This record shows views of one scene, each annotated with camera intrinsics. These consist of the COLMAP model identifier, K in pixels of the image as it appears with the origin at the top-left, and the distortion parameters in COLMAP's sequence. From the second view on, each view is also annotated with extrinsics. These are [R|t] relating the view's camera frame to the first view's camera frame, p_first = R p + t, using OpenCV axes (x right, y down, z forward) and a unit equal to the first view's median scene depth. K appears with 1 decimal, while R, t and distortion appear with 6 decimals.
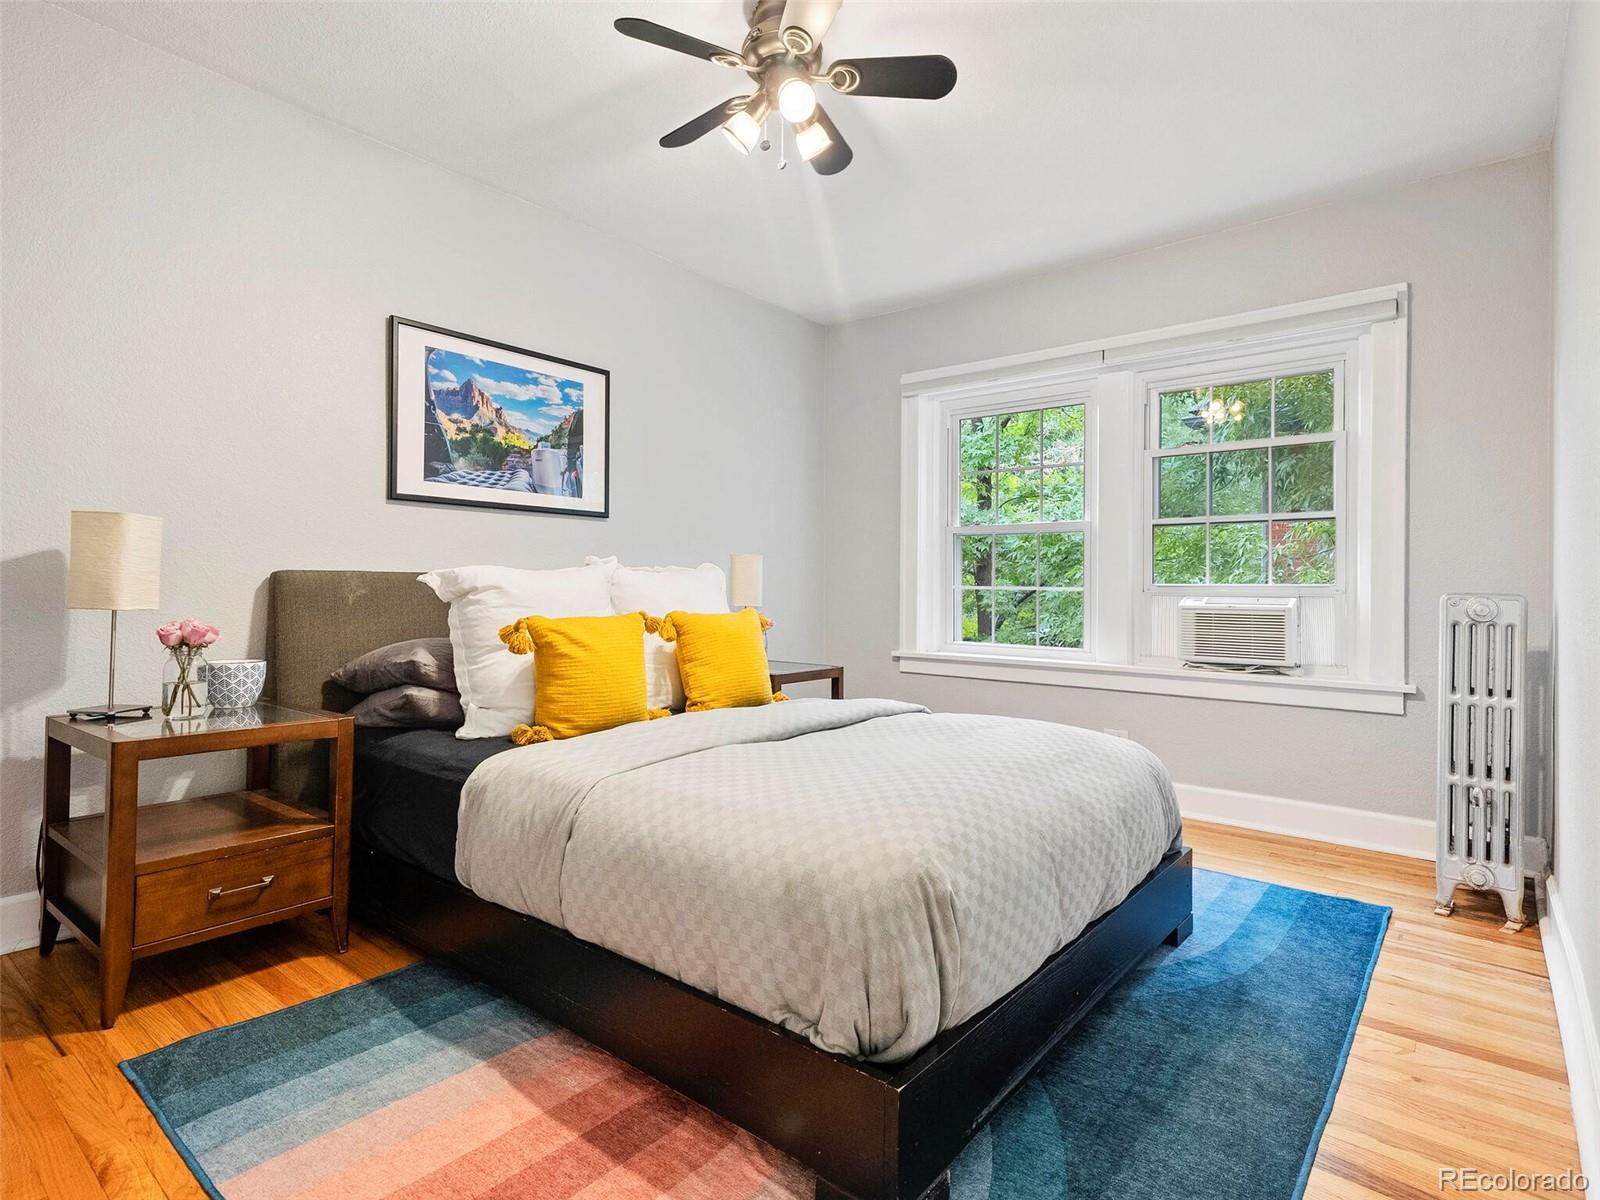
lens RADIAL K [[854.6, 0, 800.0], [0, 854.6, 600.0], [0, 0, 1]] dist [0.018545, -0.000576]
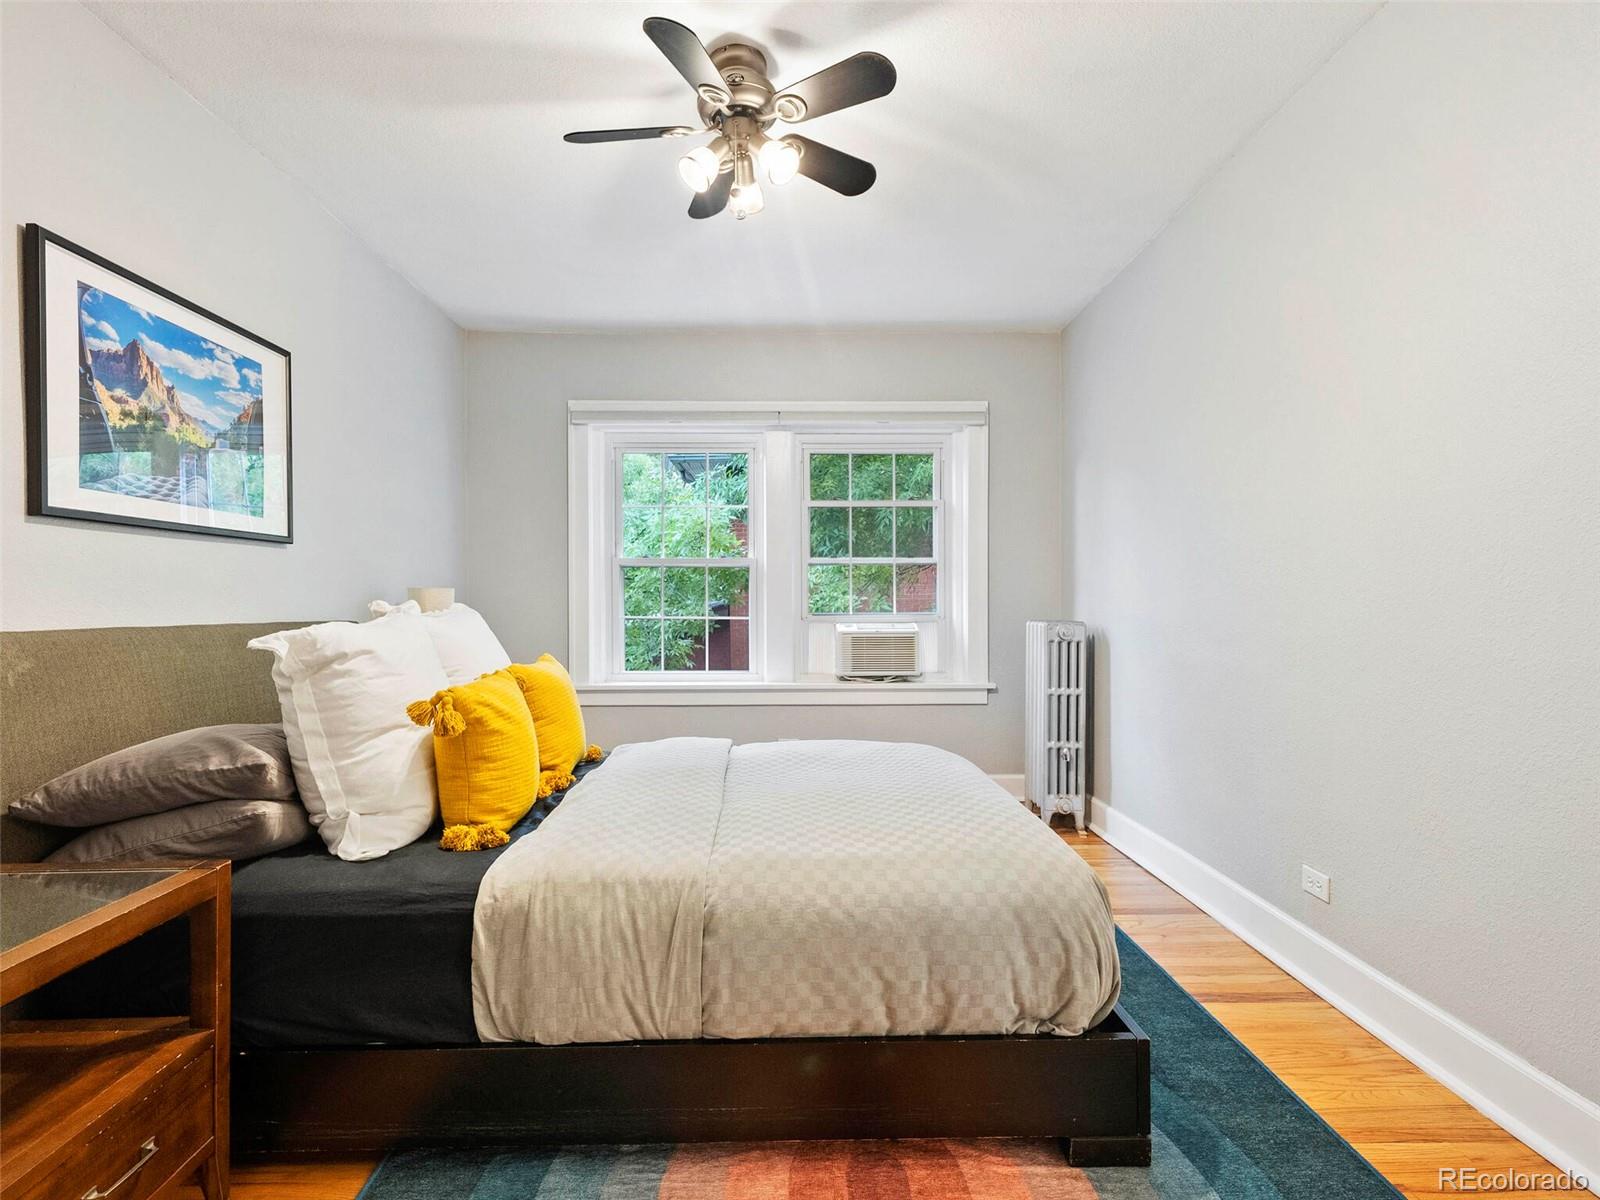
lens RADIAL K [[842.7, 0, 794.8], [0, 842.7, 616.0], [0, 0, 1]] dist [0.001415, 0.000895]
pose [[0.751326, -0.025223, 0.659449, -0.444853], [0.019237, 0.999682, 0.016319, -0.040510], [-0.659651, 0.000425, 0.751572, 0.156259]]
